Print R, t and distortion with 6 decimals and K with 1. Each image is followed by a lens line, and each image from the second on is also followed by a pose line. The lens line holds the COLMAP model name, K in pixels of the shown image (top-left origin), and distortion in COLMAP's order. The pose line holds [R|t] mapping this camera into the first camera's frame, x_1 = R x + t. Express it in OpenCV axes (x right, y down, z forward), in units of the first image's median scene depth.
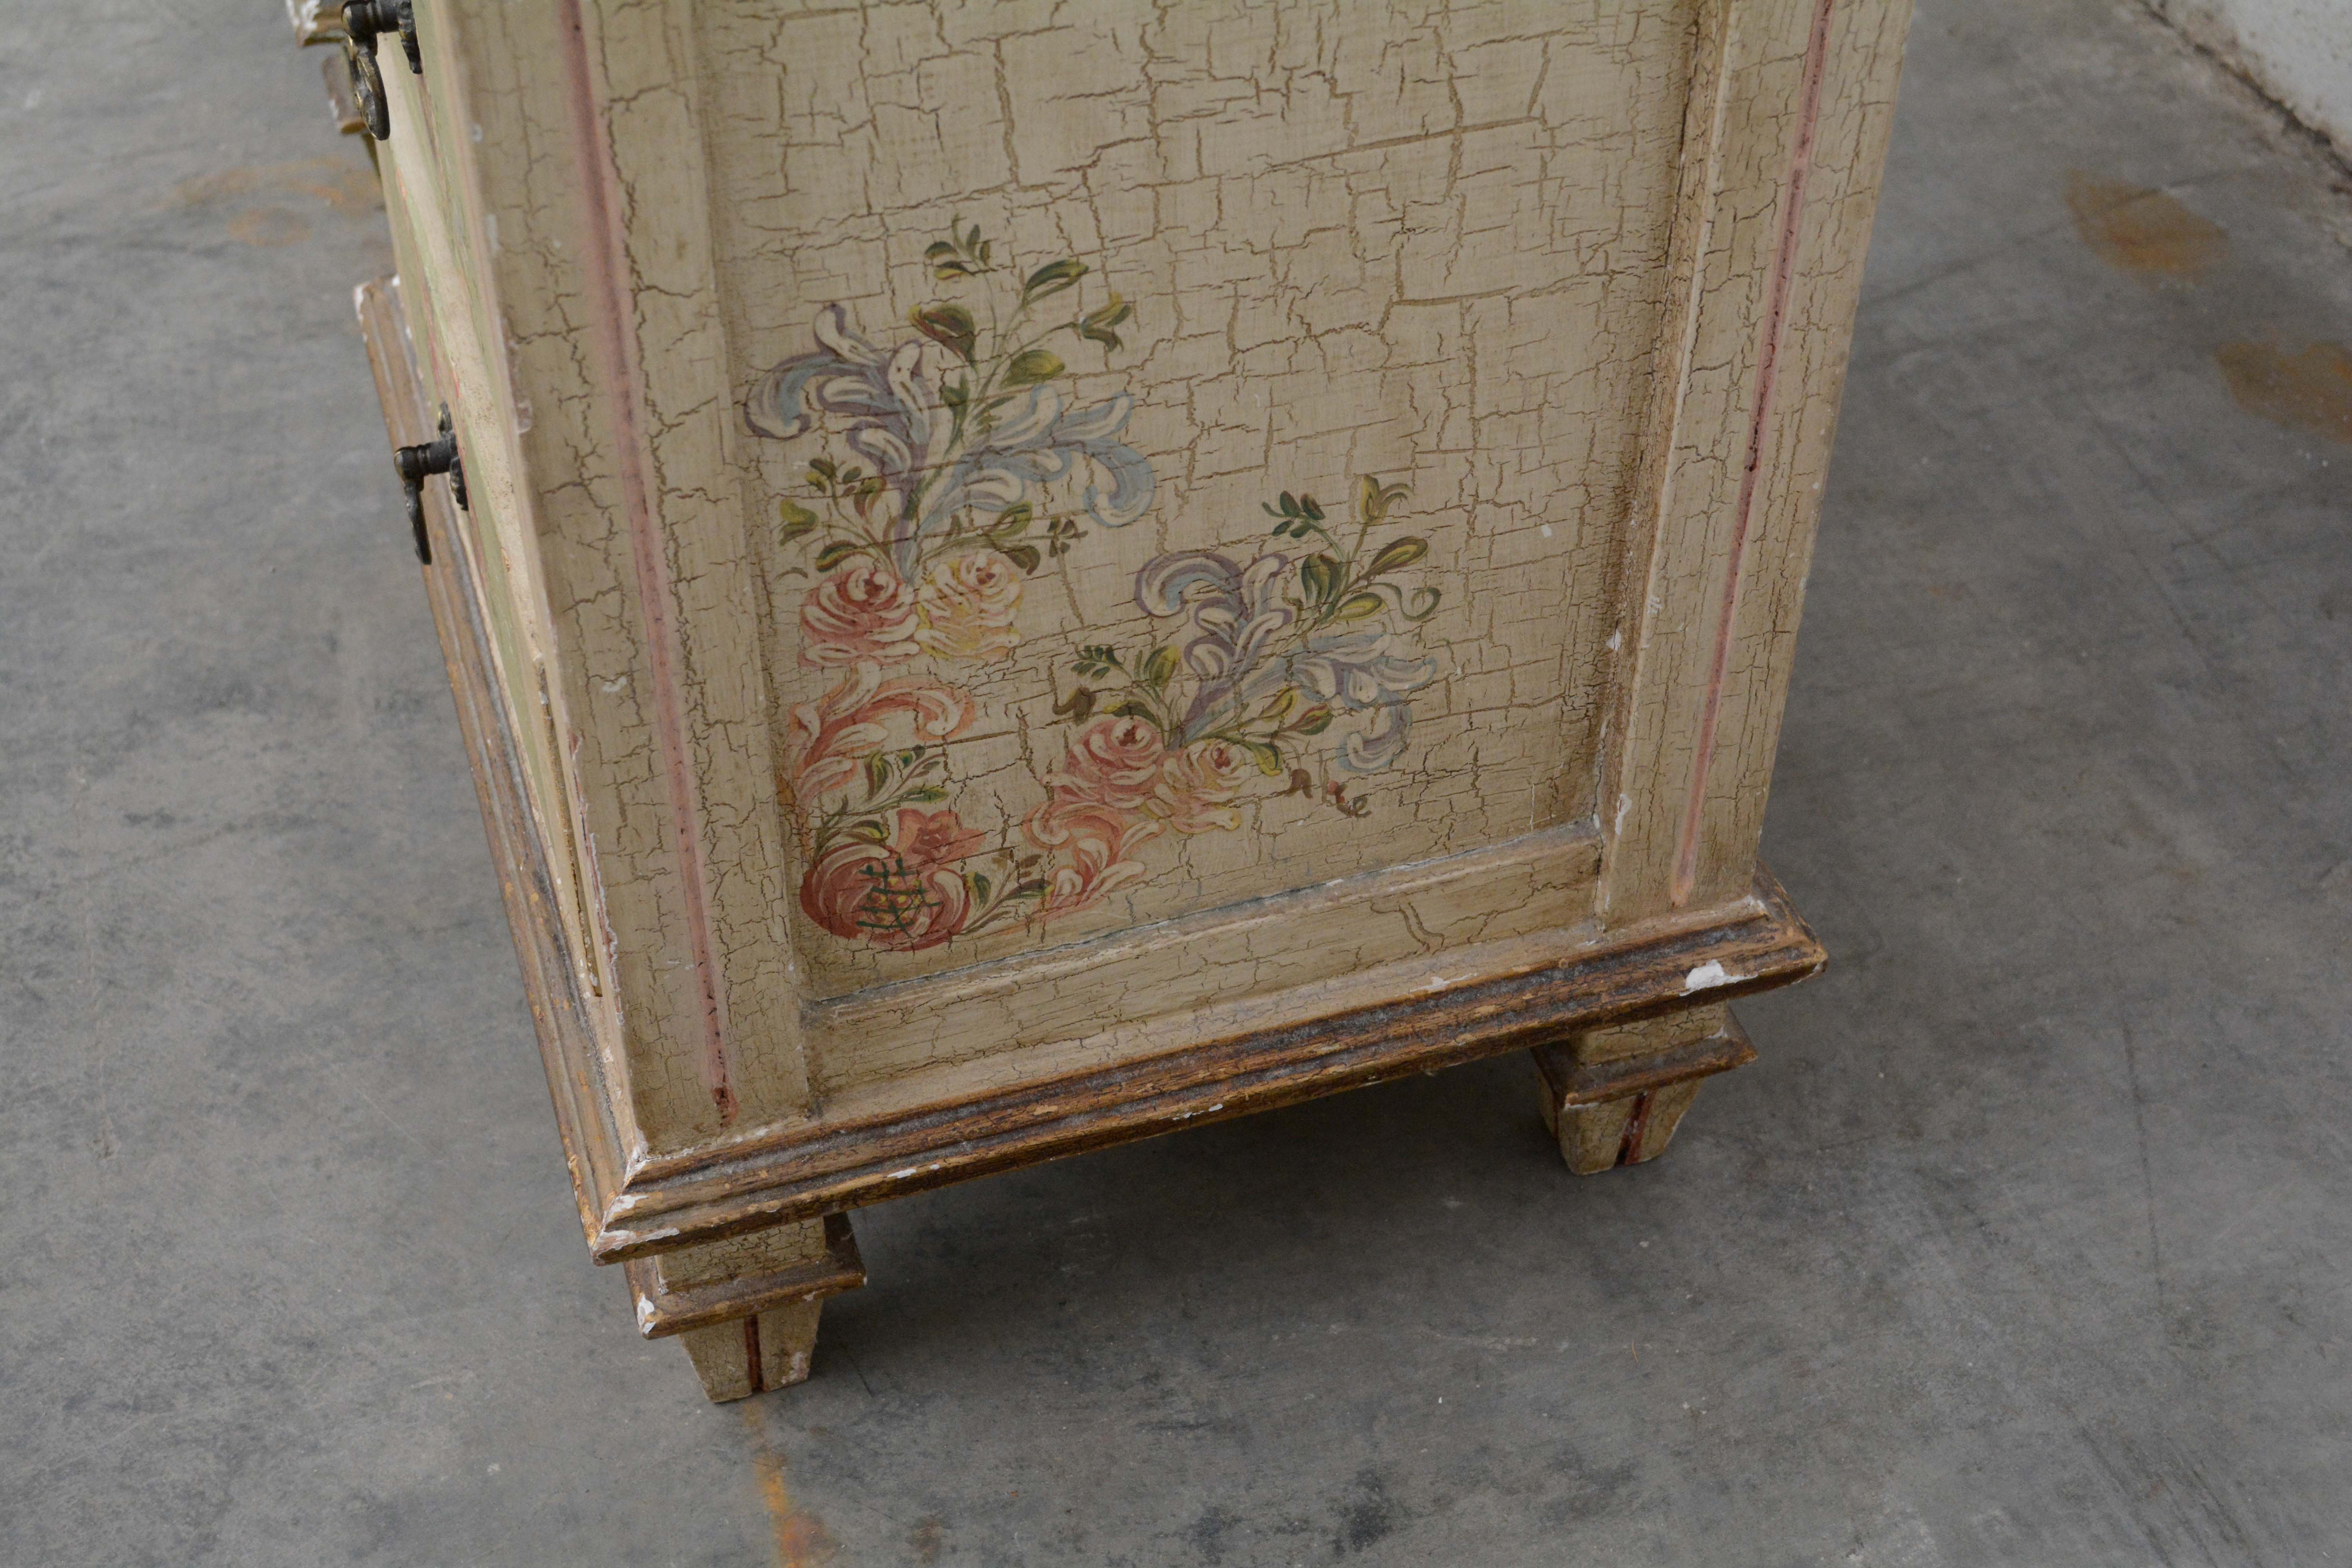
lens RADIAL K [[3010.0, 0, 1182.1], [0, 3010.0, 765.9], [0, 0, 1]] dist [-0.034964, 0.000000]
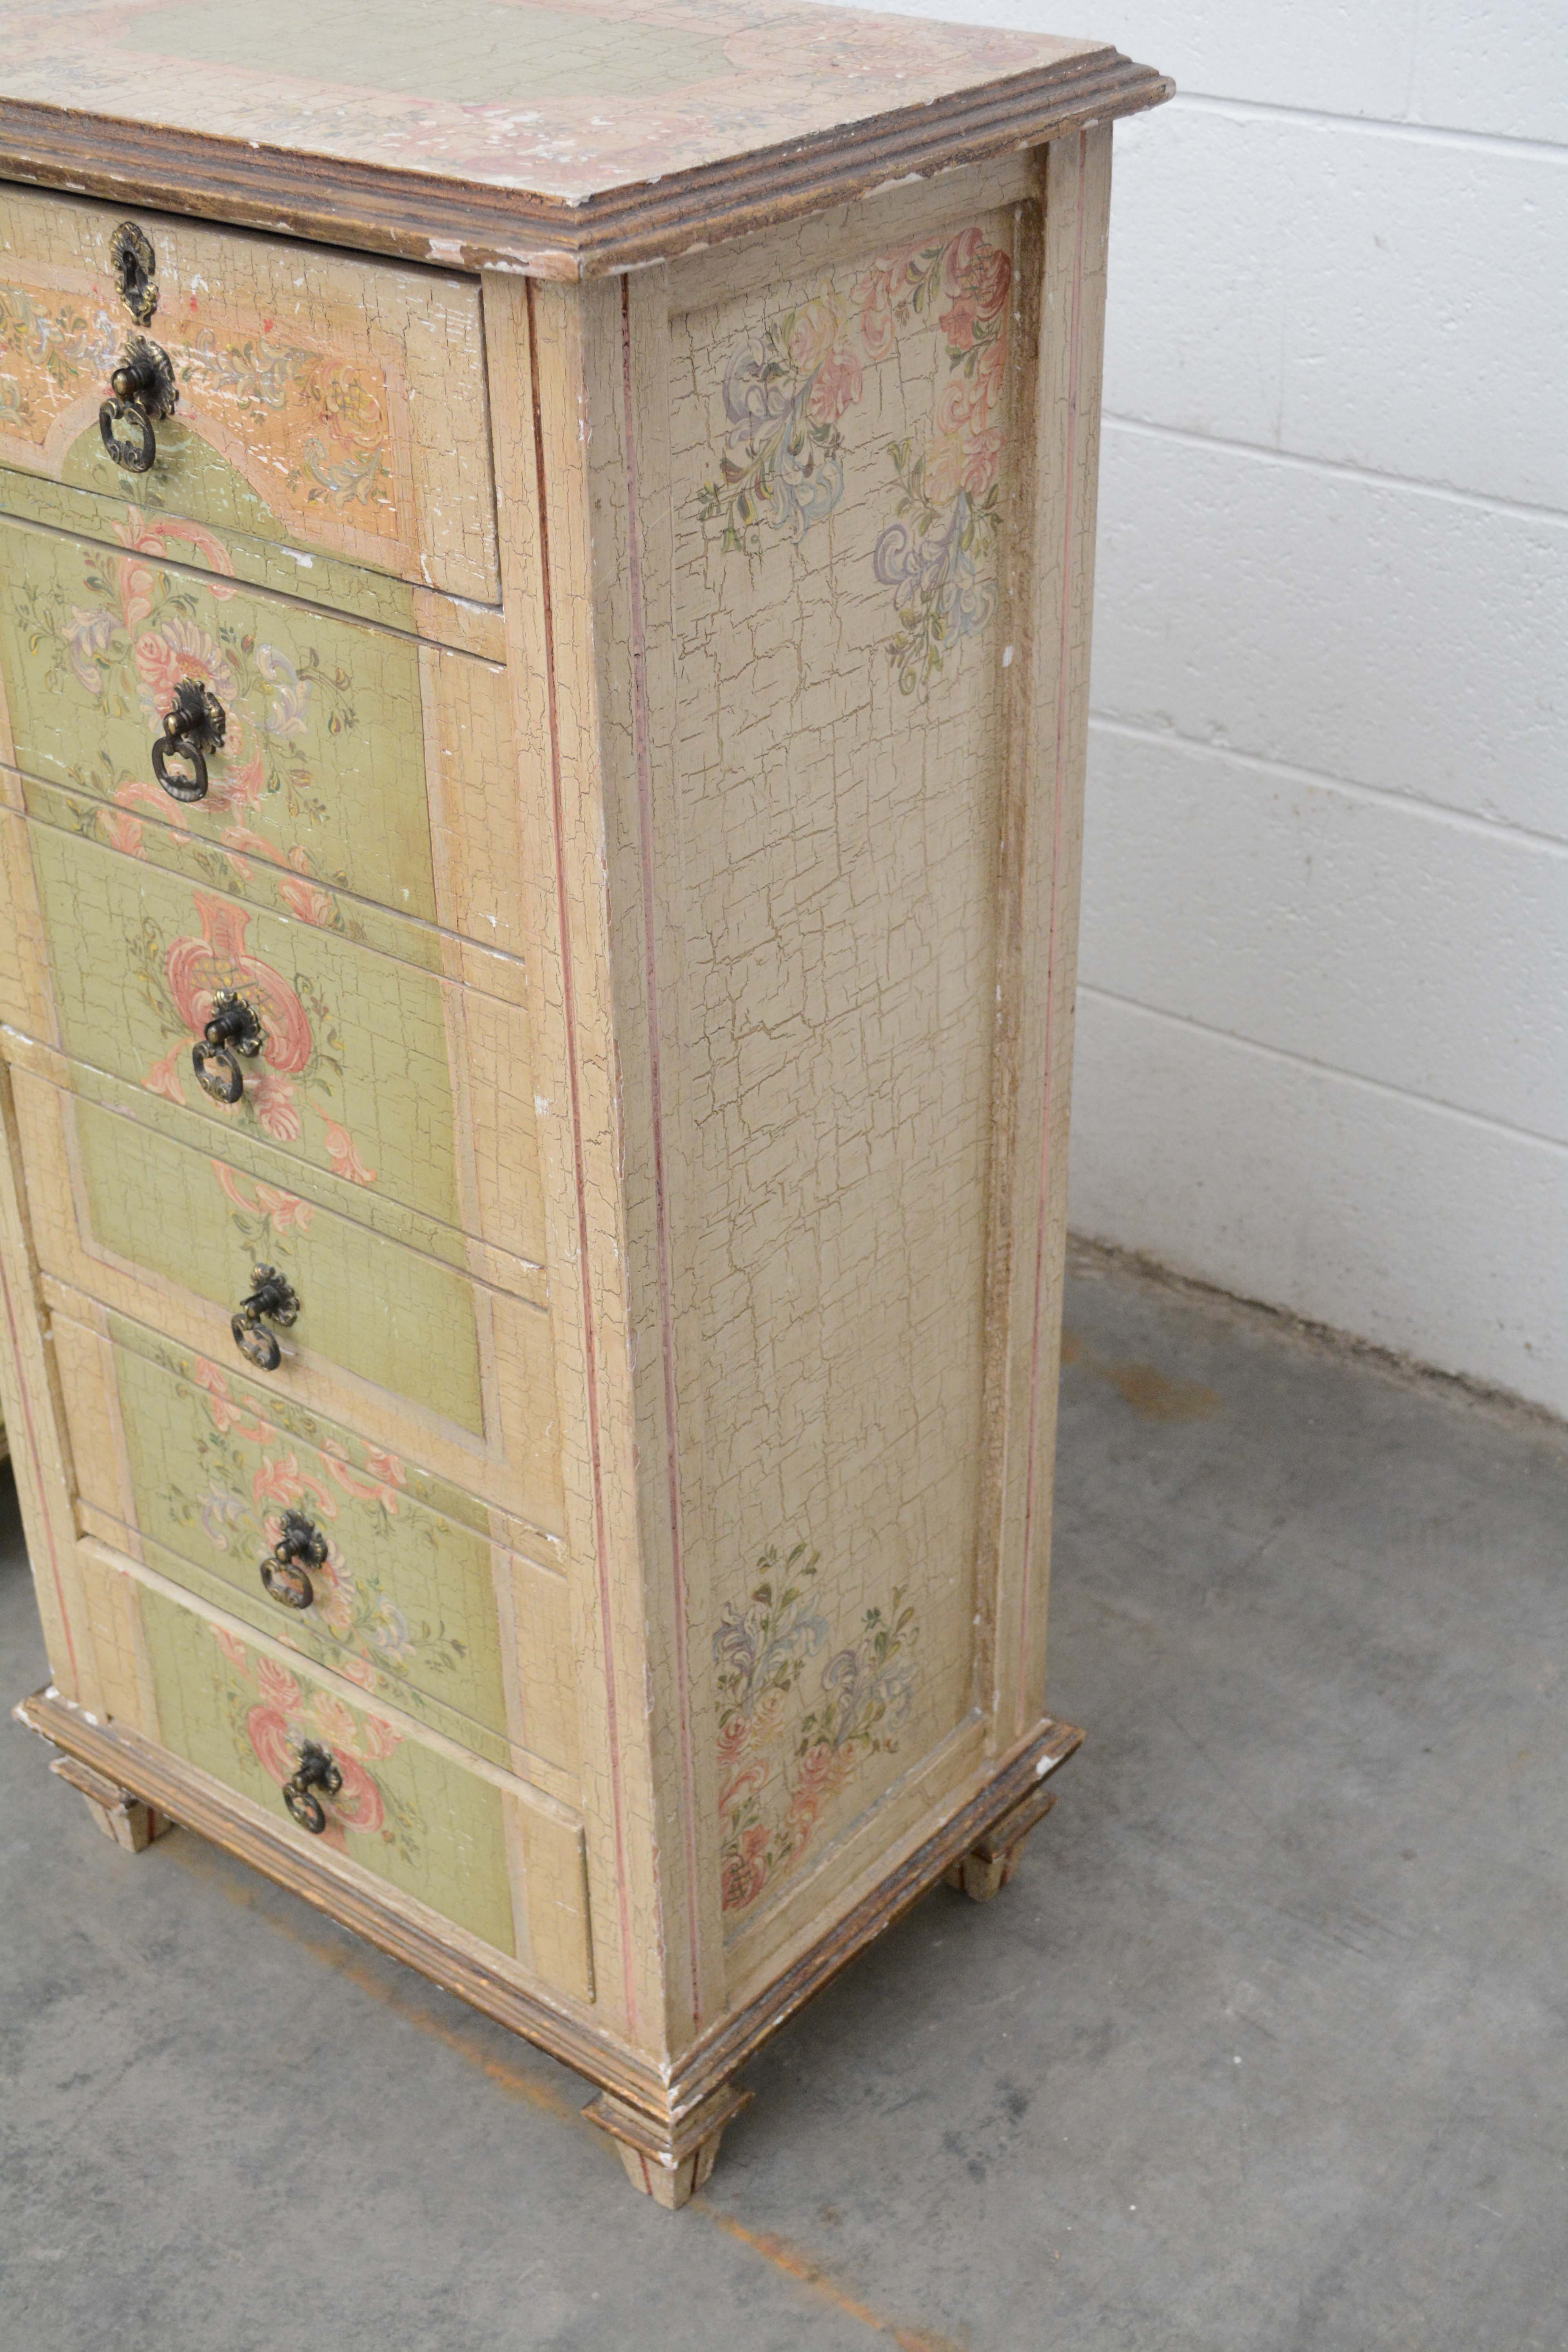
lens RADIAL K [[3010.0, 0, 789.8], [0, 3010.0, 1195.1], [0, 0, 1]] dist [-0.034964, 0.000000]
pose [[0.841866, -0.302262, 0.447101, -0.771628], [0.370646, 0.925987, -0.071895, -0.205919], [-0.392279, 0.226242, 0.891590, -0.800090]]
